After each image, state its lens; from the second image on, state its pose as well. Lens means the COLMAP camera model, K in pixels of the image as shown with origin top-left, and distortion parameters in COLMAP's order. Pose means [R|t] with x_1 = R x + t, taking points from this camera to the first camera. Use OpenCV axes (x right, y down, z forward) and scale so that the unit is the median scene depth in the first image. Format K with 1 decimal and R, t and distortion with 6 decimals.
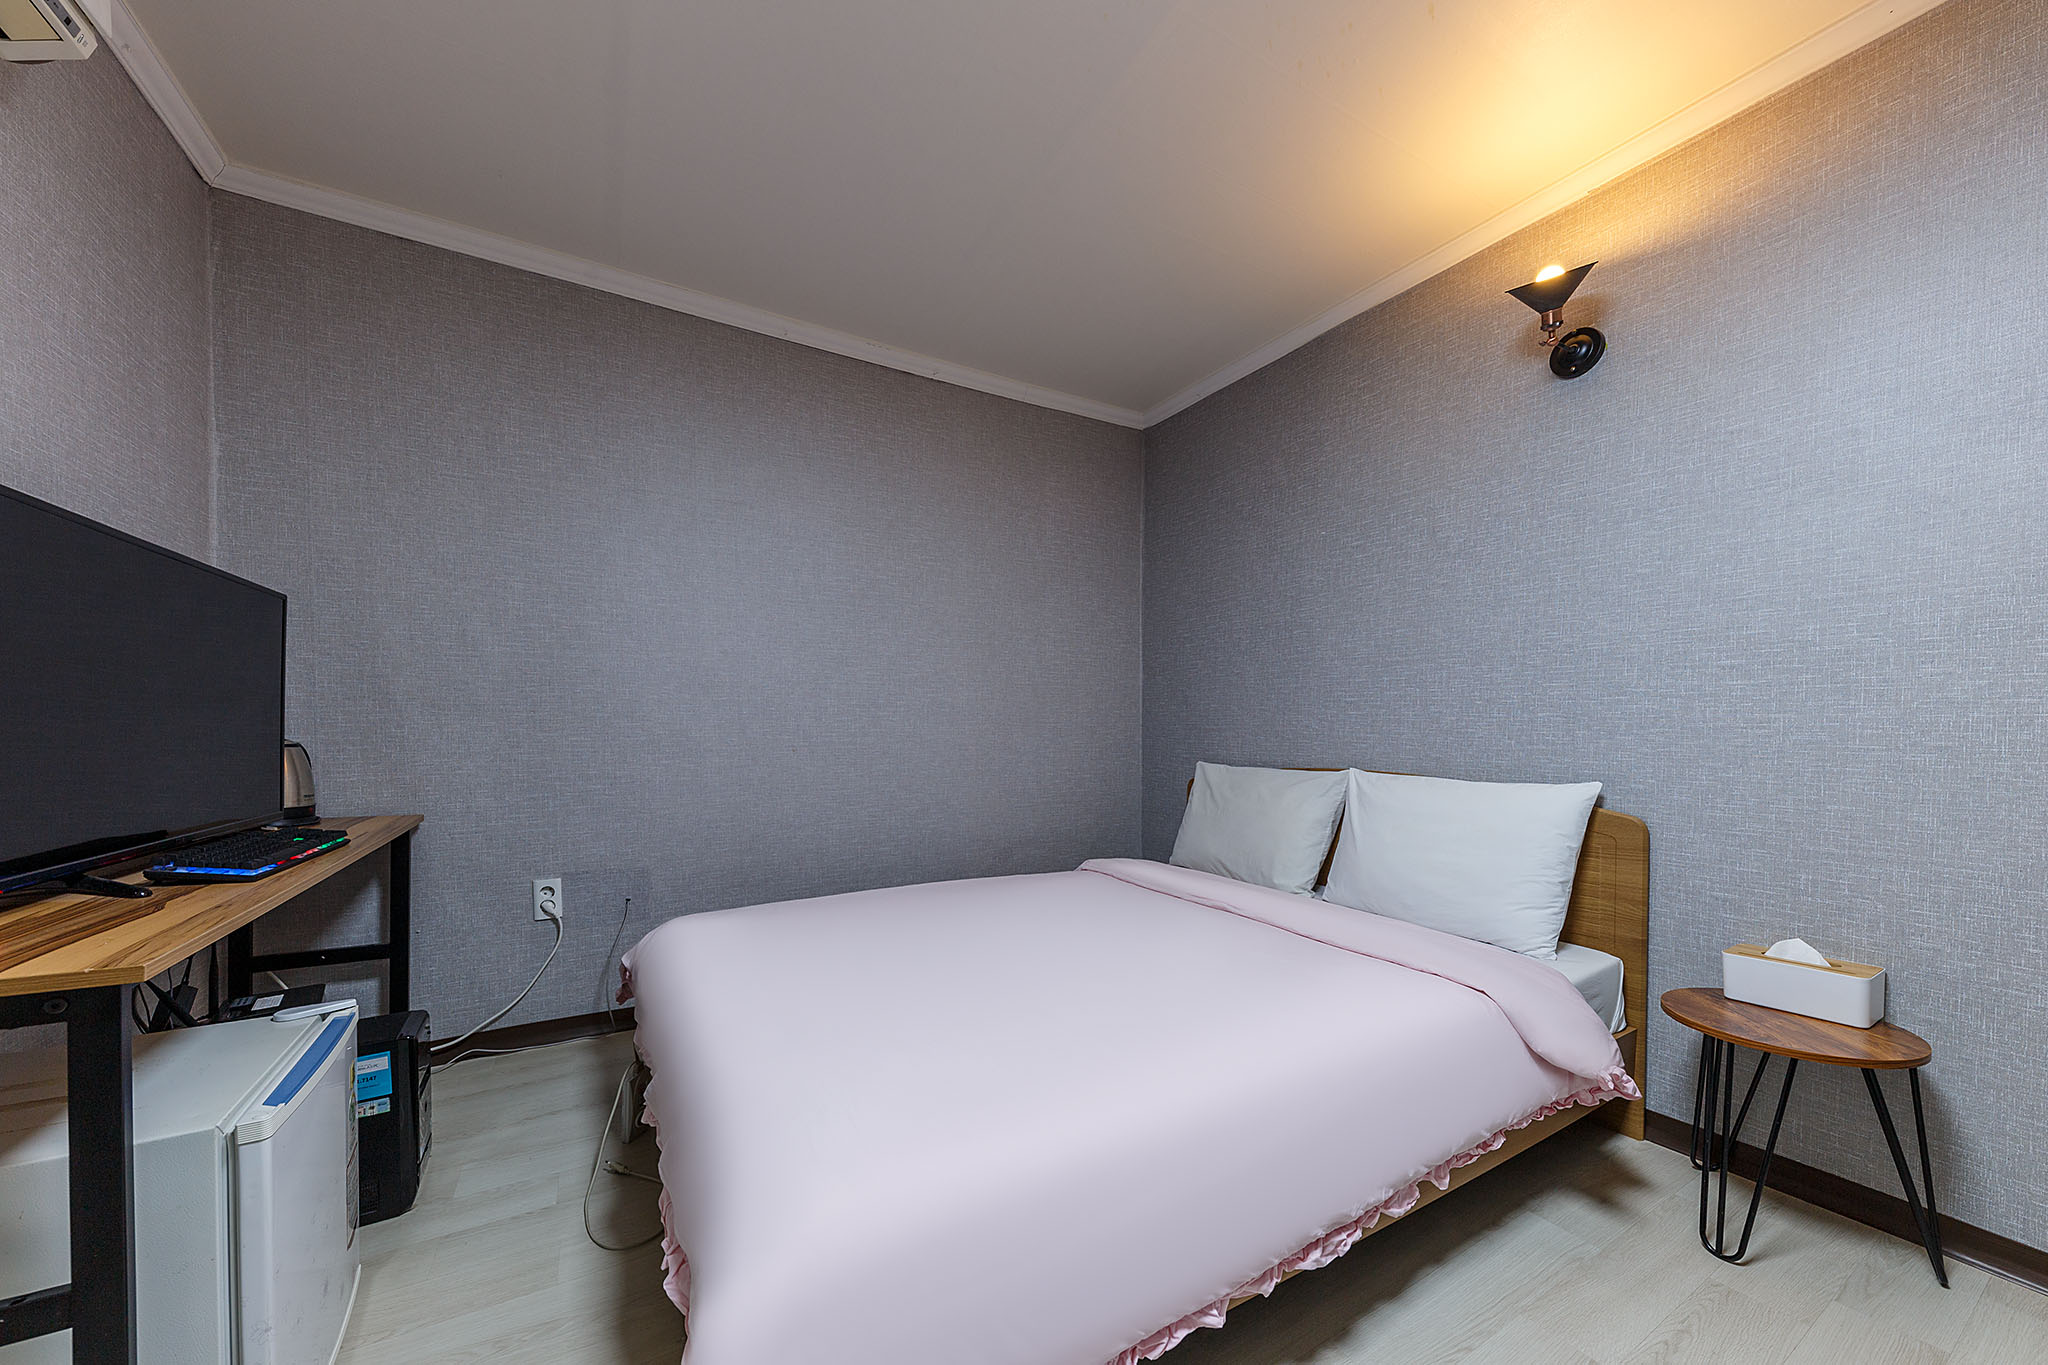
lens RADIAL K [[727.6, 0, 1023.2], [0, 727.6, 743.6], [0, 0, 1]] dist [0.010632, -0.000235]
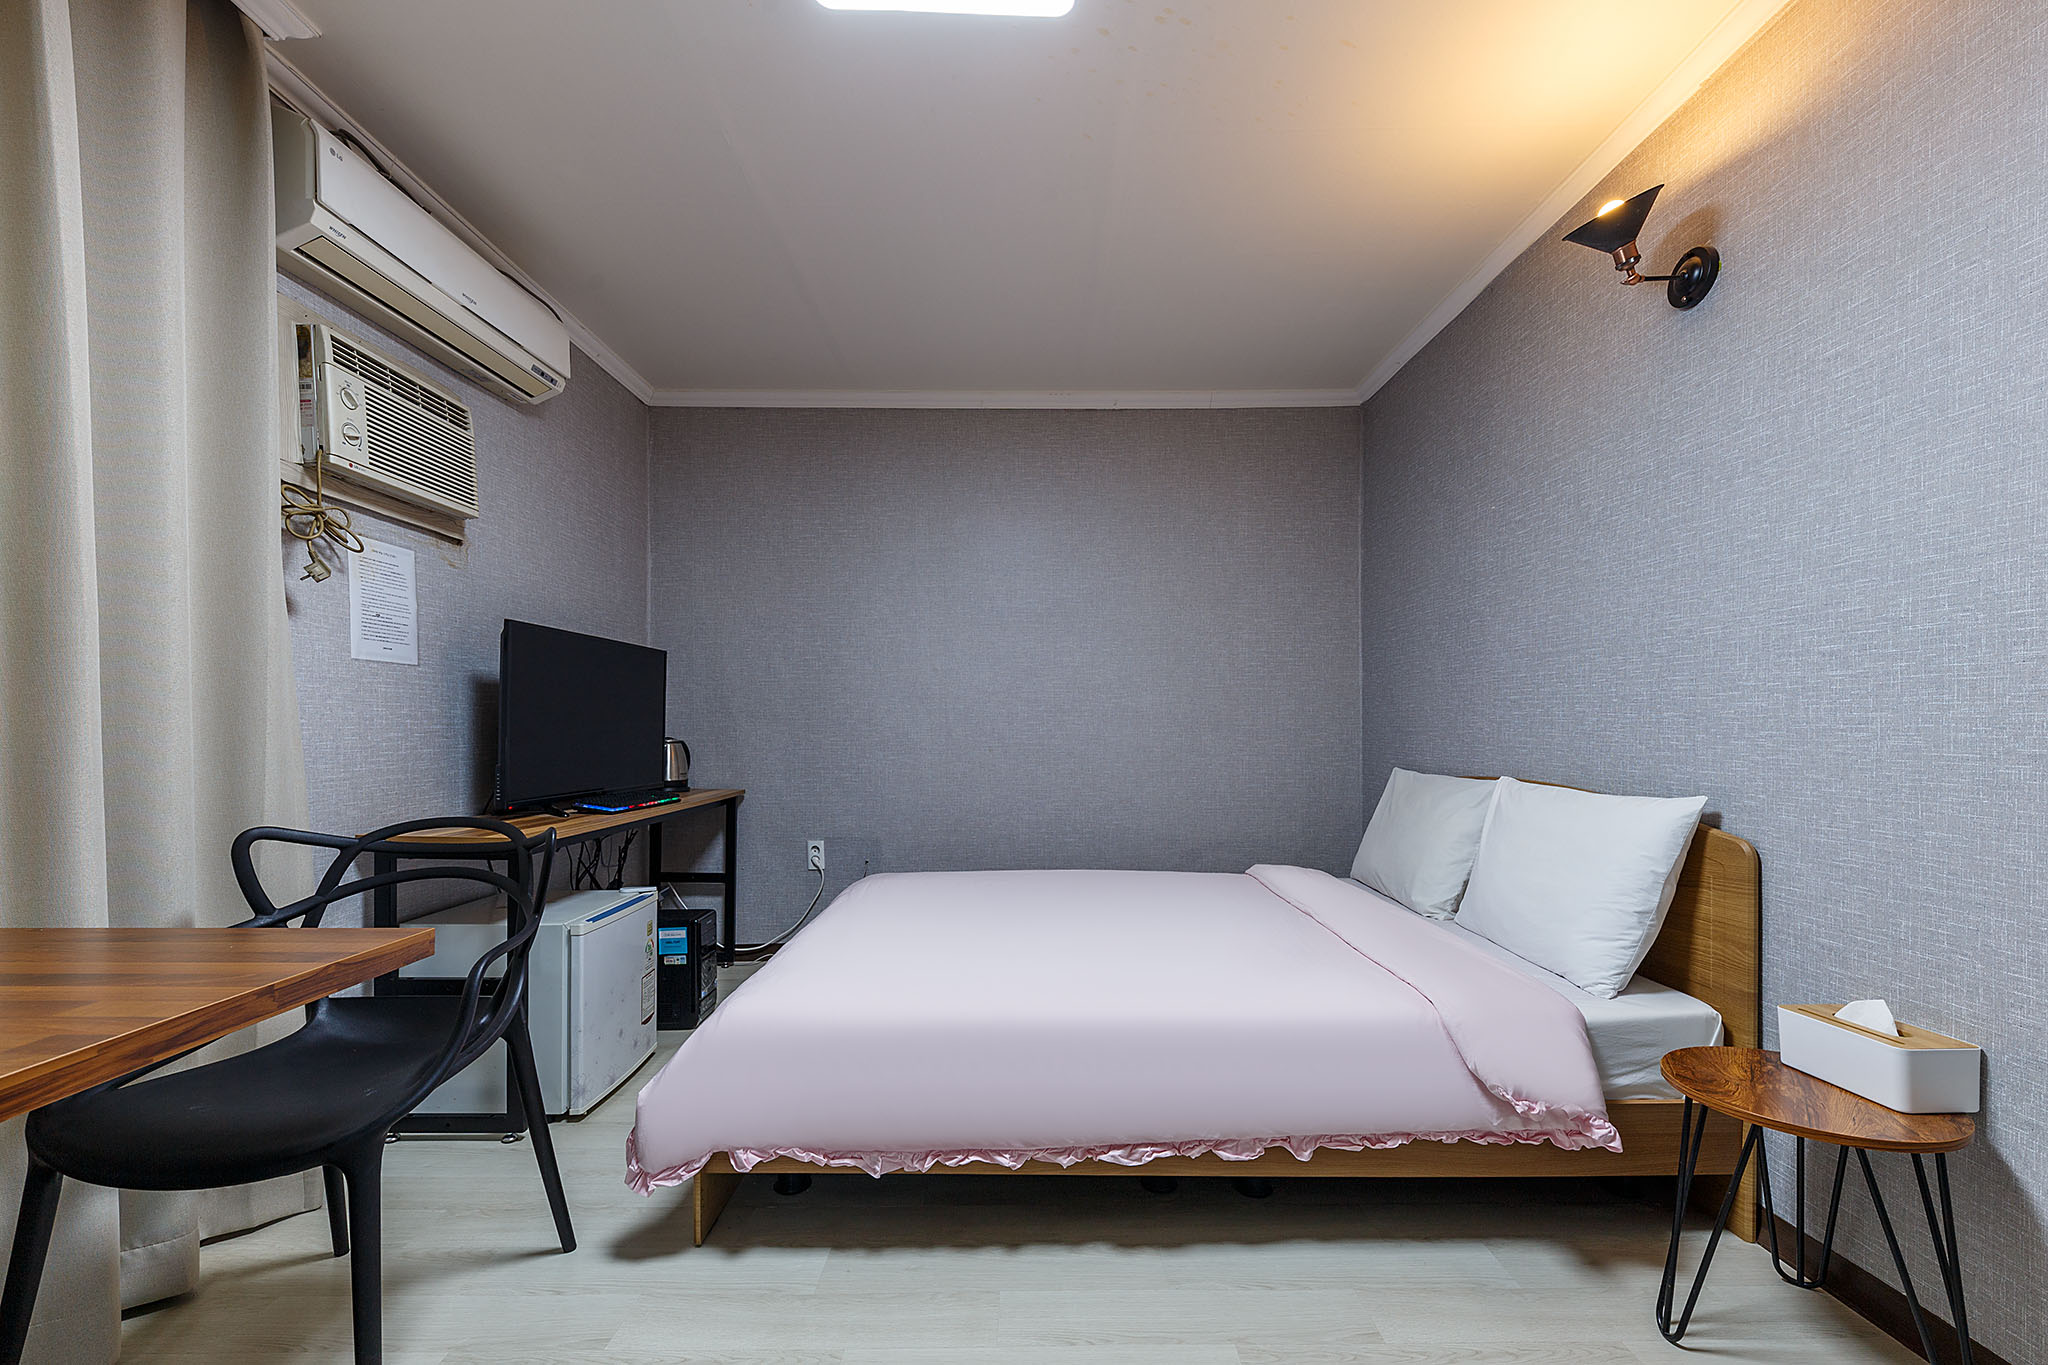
lens RADIAL K [[817.6, 0, 1029.7], [0, 817.6, 739.6], [0, 0, 1]] dist [0.010379, -0.000164]
pose [[0.868021, 0.004427, -0.496508, 0.581594], [-0.009624, 0.999922, -0.007909, 0.003467], [0.496434, 0.011644, 0.867996, -0.177025]]
